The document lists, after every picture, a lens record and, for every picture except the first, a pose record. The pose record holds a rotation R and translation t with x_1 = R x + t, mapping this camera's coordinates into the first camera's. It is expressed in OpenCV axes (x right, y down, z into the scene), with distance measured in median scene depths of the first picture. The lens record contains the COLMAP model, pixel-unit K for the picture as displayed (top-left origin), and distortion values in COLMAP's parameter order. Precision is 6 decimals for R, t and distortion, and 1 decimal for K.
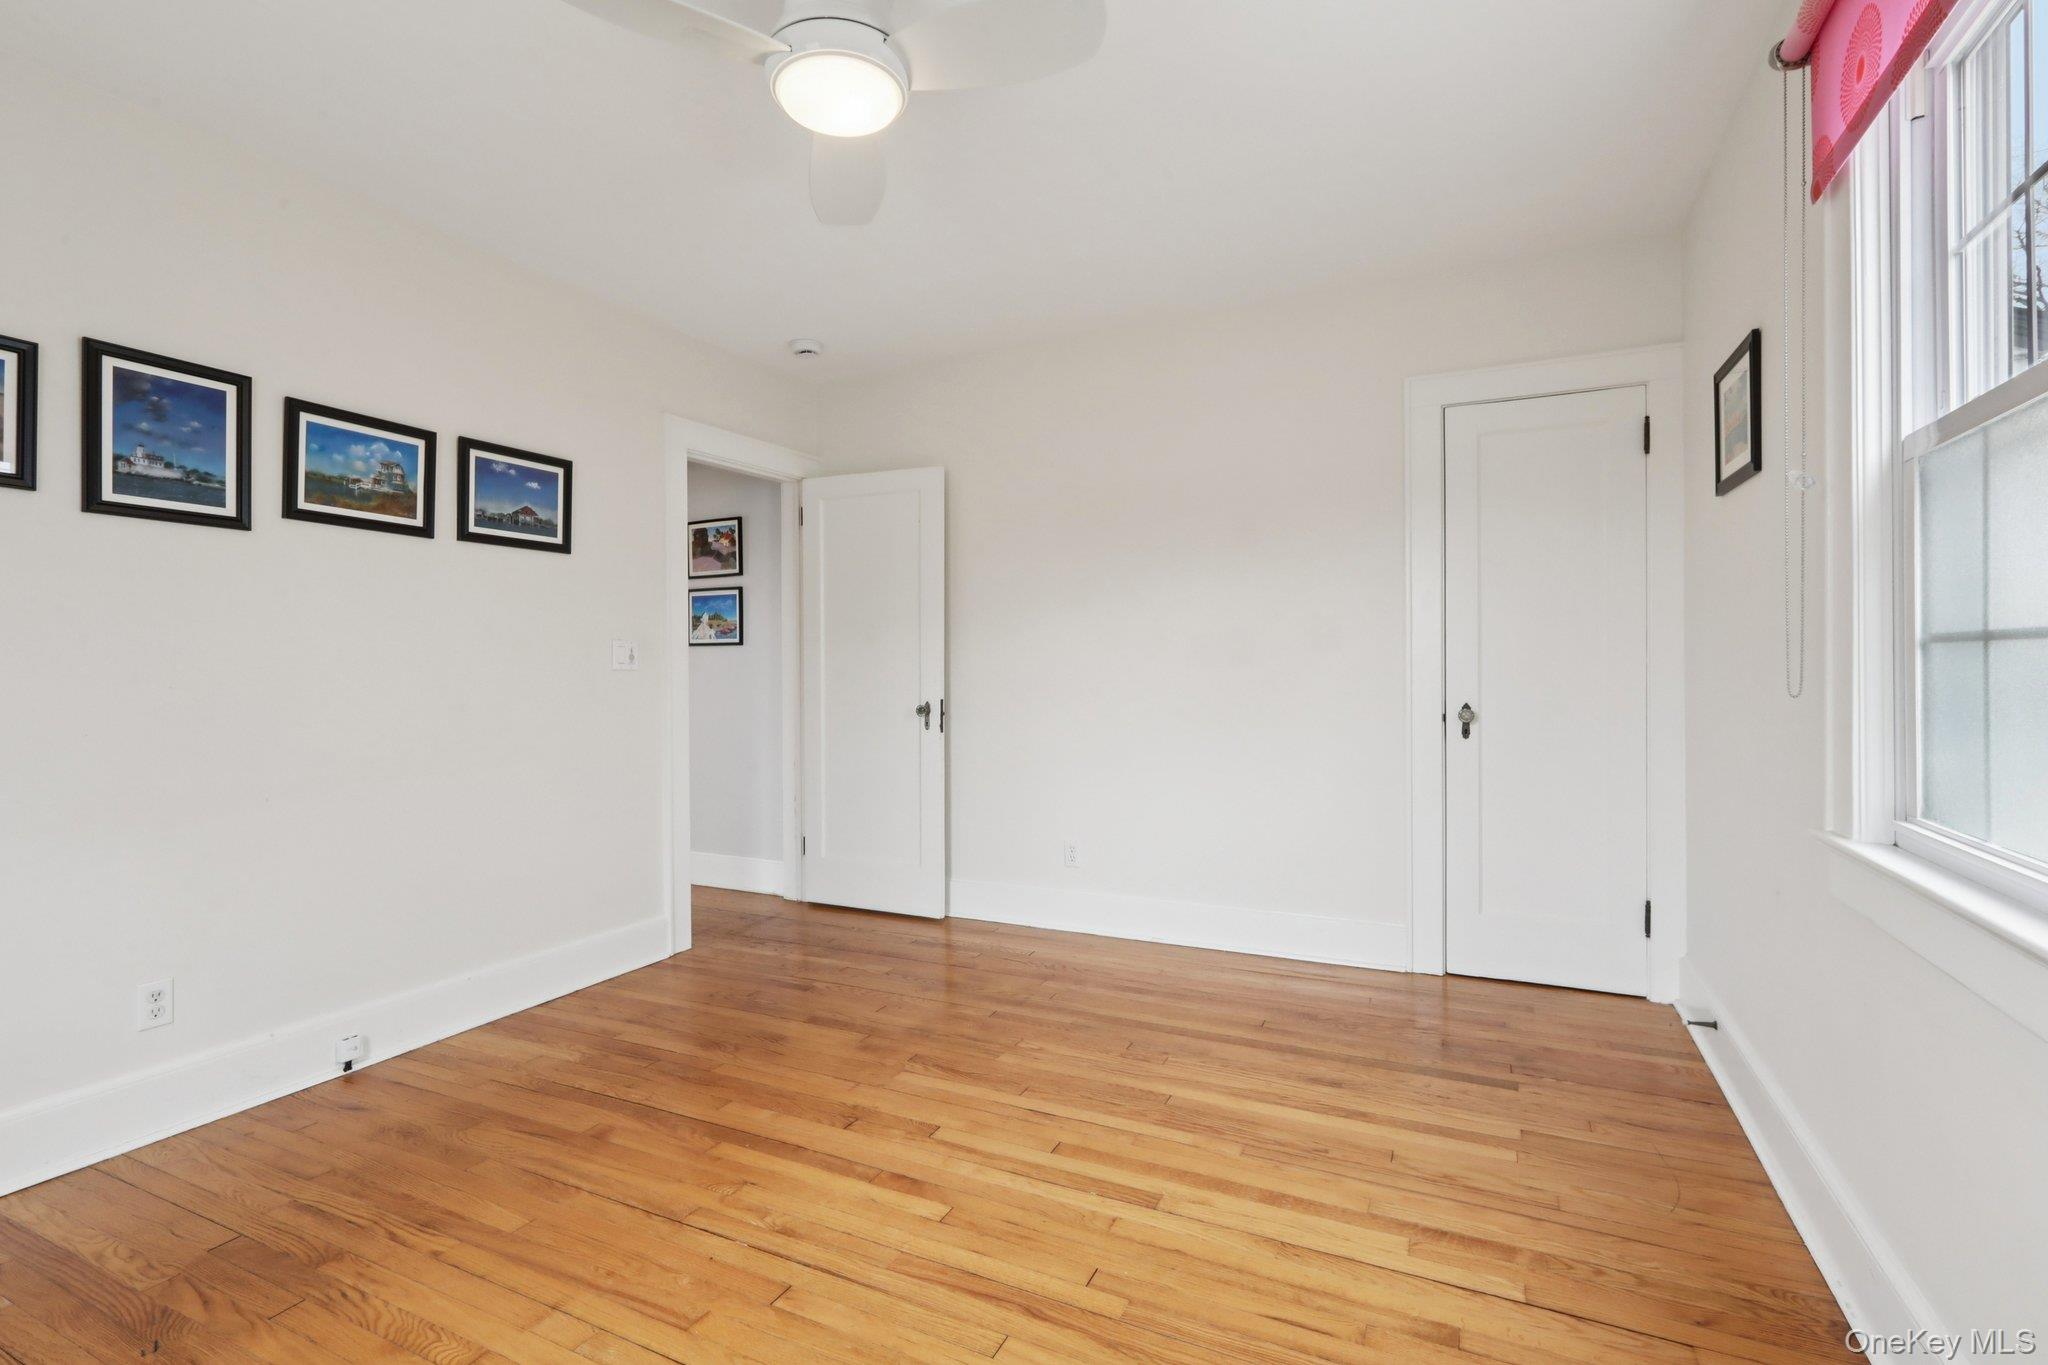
lens RADIAL K [[935.0, 0, 1027.5], [0, 935.0, 668.7], [0, 0, 1]] dist [-0.000618, 0.000061]
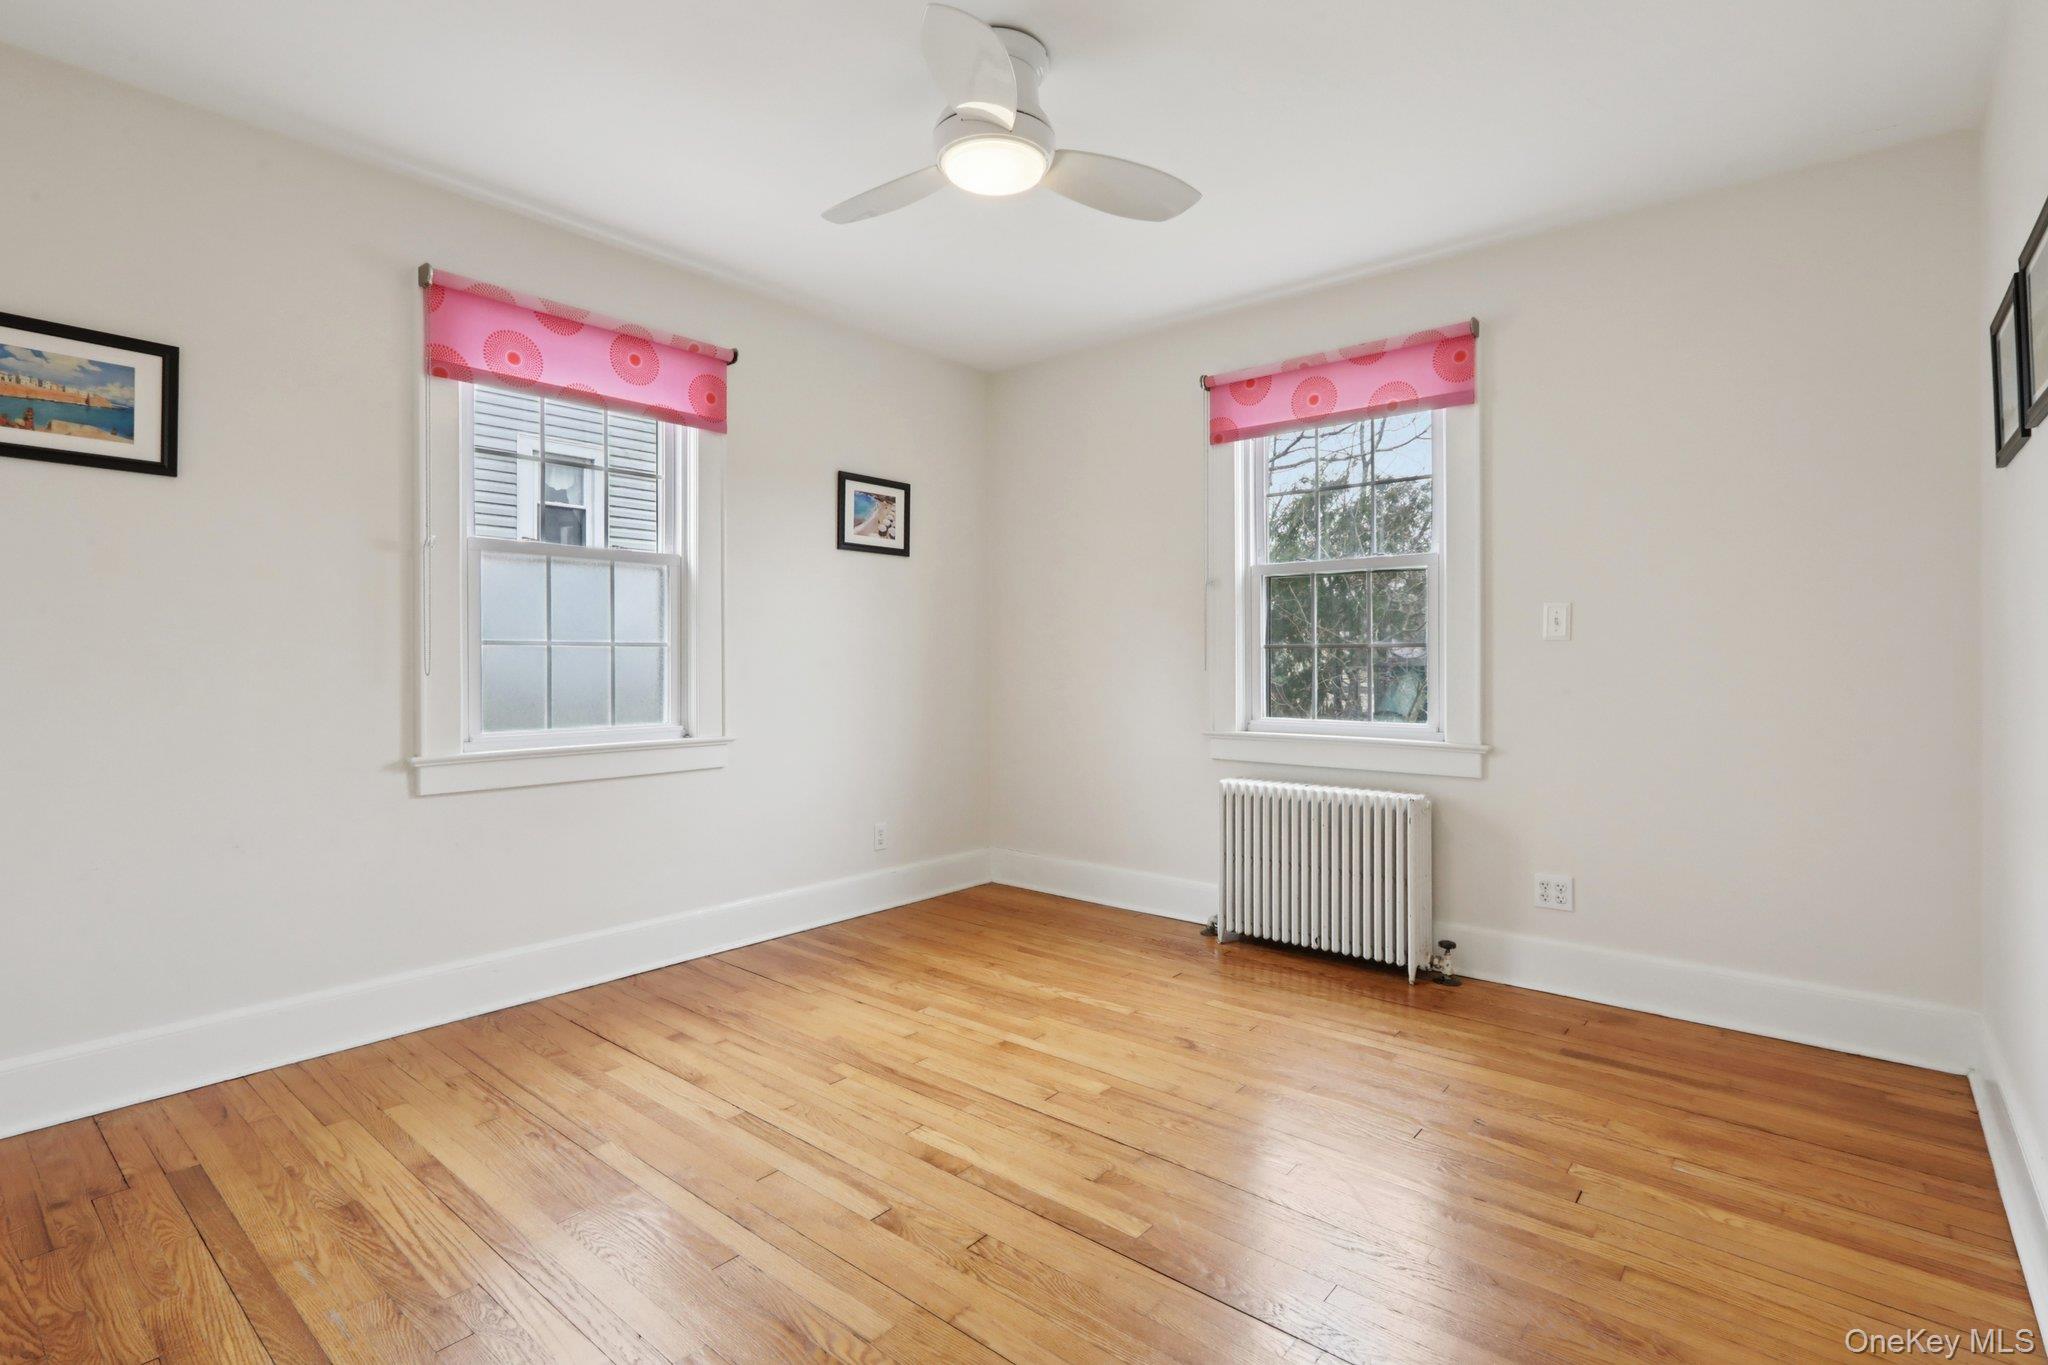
lens RADIAL K [[935.0, 0, 1027.5], [0, 935.0, 668.7], [0, 0, 1]] dist [-0.000618, 0.000061]
pose [[-0.971630, 0.006255, 0.236423, -0.451938], [0.008933, 0.999907, 0.010260, 0.009919], [-0.236337, 0.012081, -0.971596, 1.893406]]
